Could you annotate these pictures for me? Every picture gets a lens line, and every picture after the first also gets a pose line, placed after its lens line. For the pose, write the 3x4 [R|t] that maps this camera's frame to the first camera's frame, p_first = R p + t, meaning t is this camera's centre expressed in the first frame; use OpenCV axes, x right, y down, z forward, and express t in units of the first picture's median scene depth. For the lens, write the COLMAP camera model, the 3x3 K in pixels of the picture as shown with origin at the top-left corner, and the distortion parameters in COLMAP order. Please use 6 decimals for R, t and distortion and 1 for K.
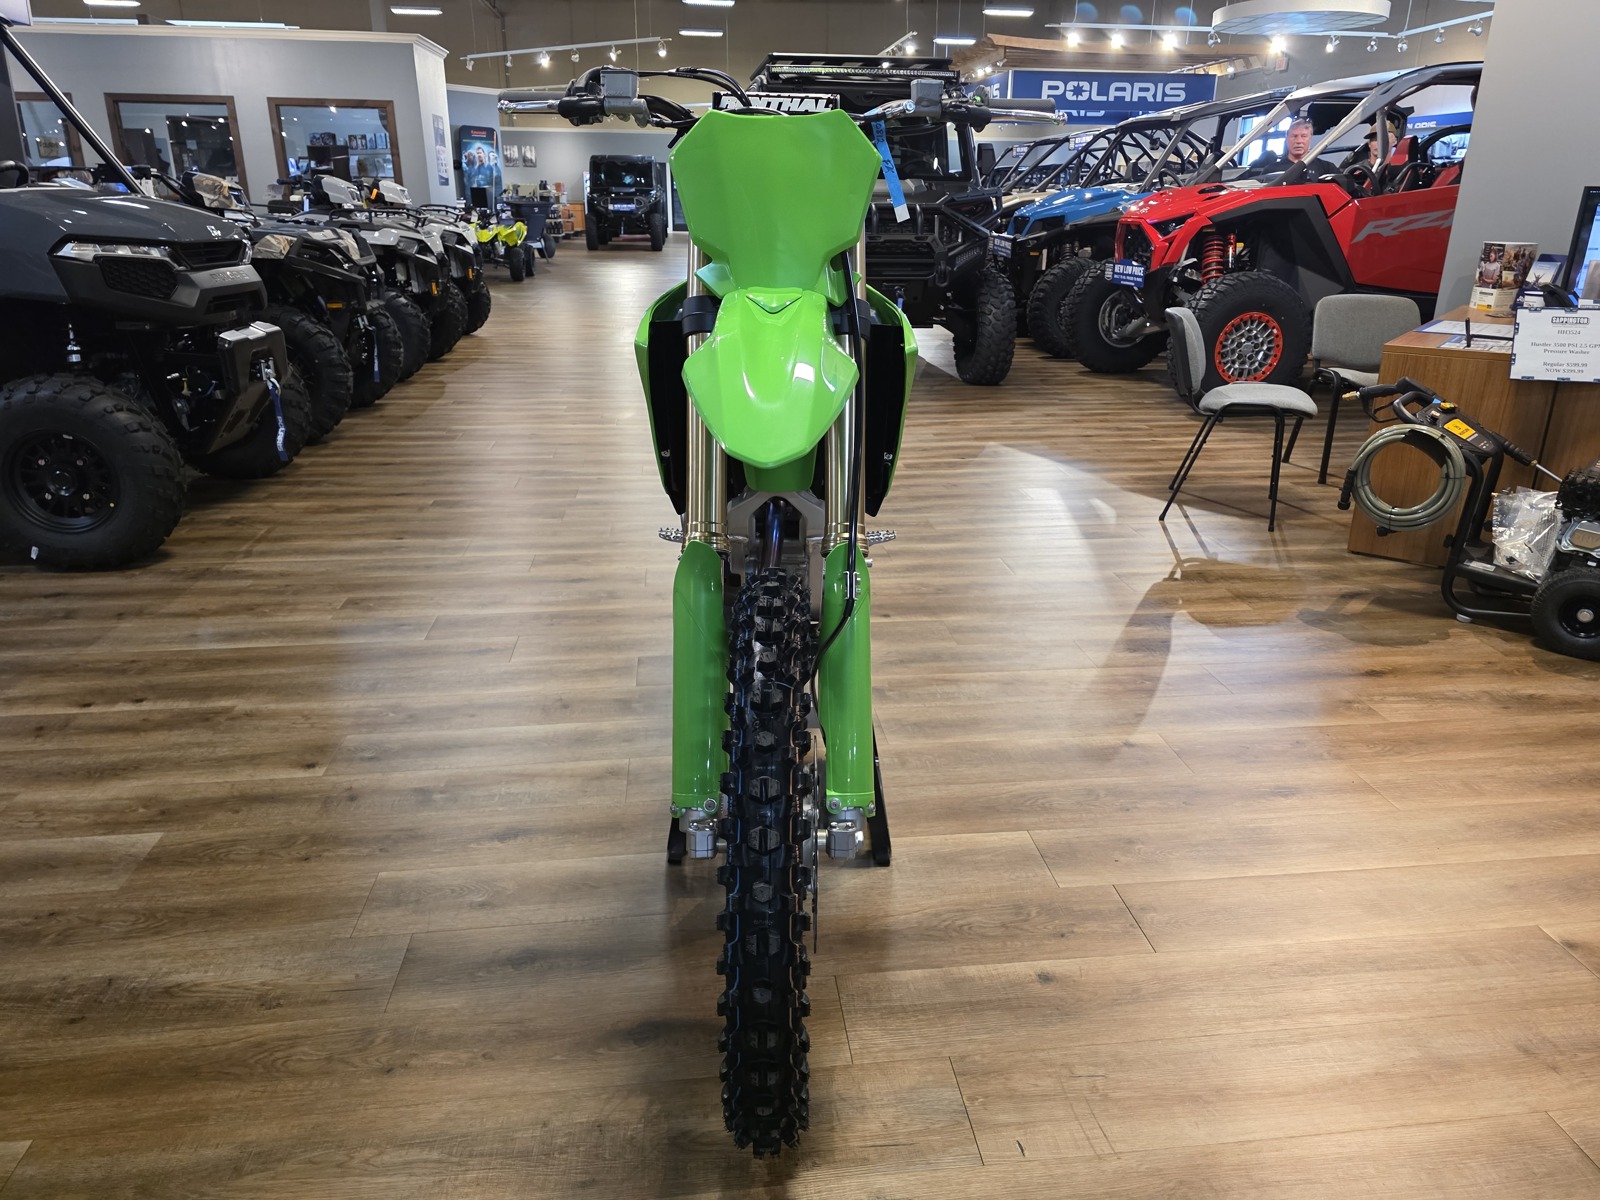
lens RADIAL K [[1063.3, 0, 810.9], [0, 1063.3, 581.0], [0, 0, 1]] dist [0.055339, -0.049760]
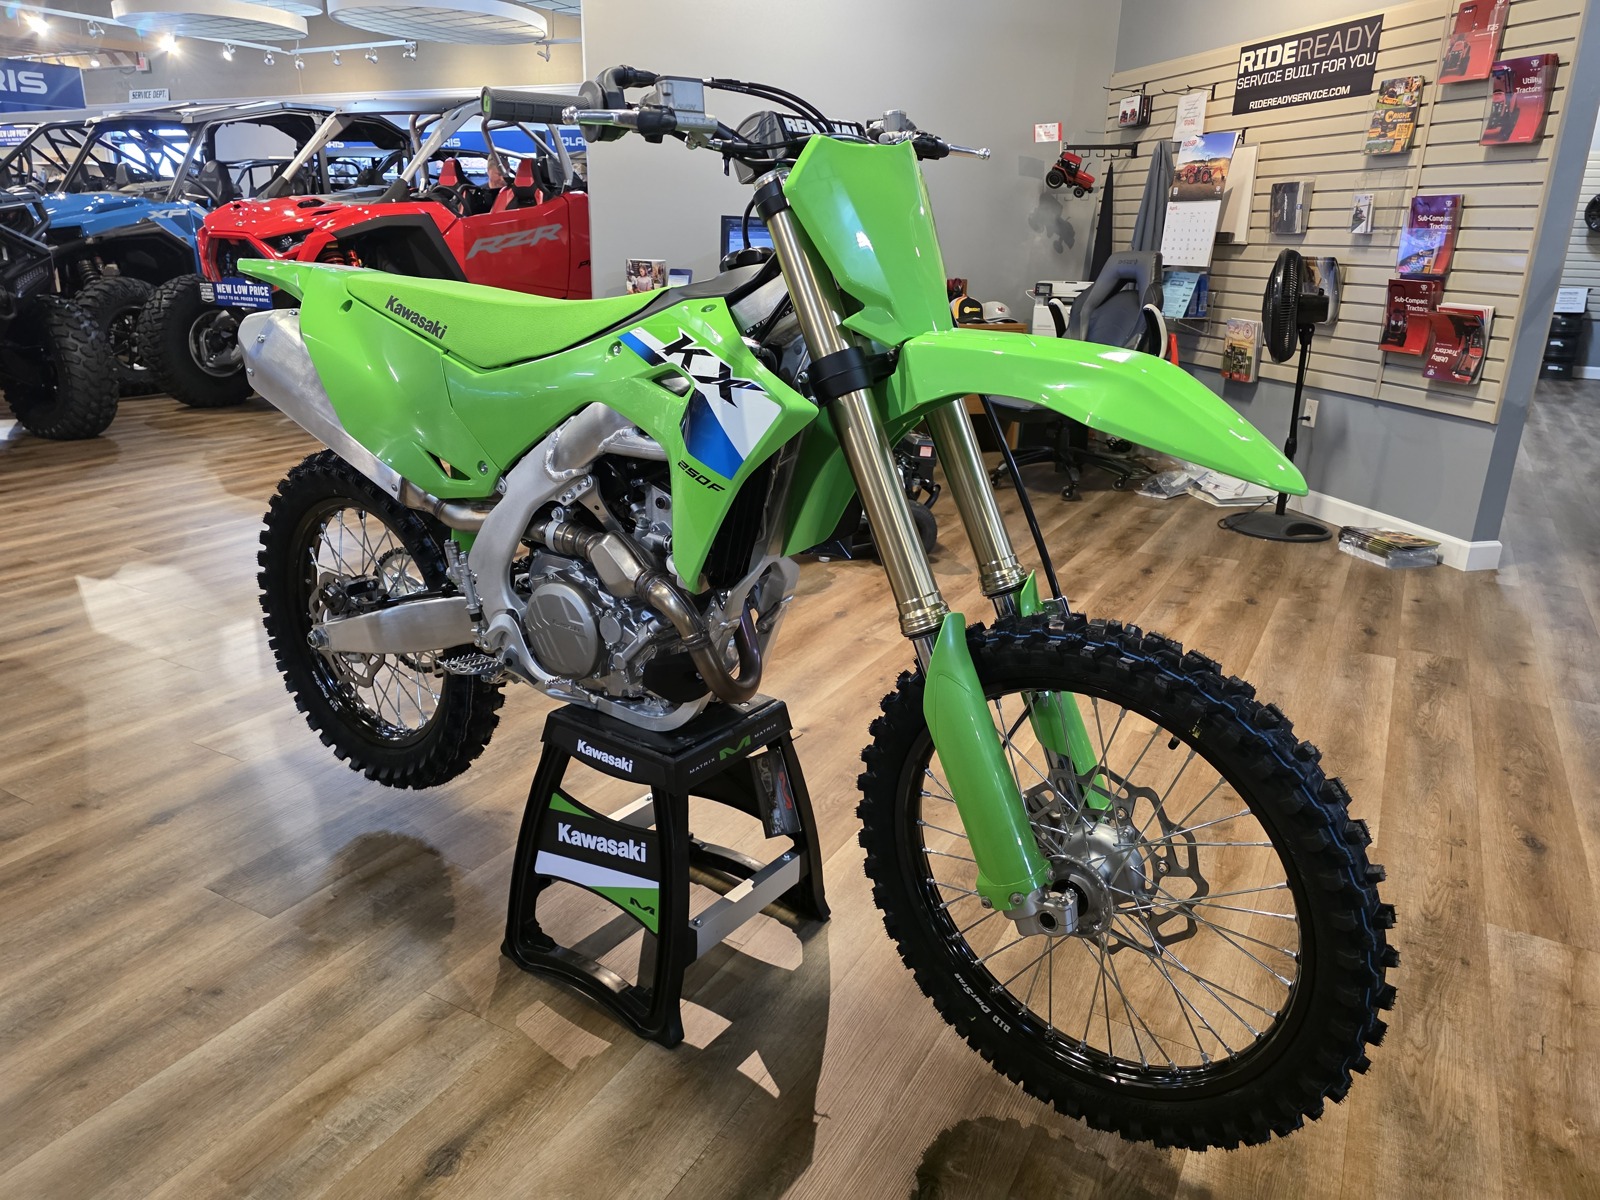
lens RADIAL K [[1063.3, 0, 810.9], [0, 1063.3, 581.0], [0, 0, 1]] dist [0.055339, -0.049760]
pose [[0.588953, -0.247208, 0.769430, -0.168738], [0.253391, 0.960545, 0.114655, -0.038945], [-0.767416, 0.127441, 0.628356, 0.100989]]
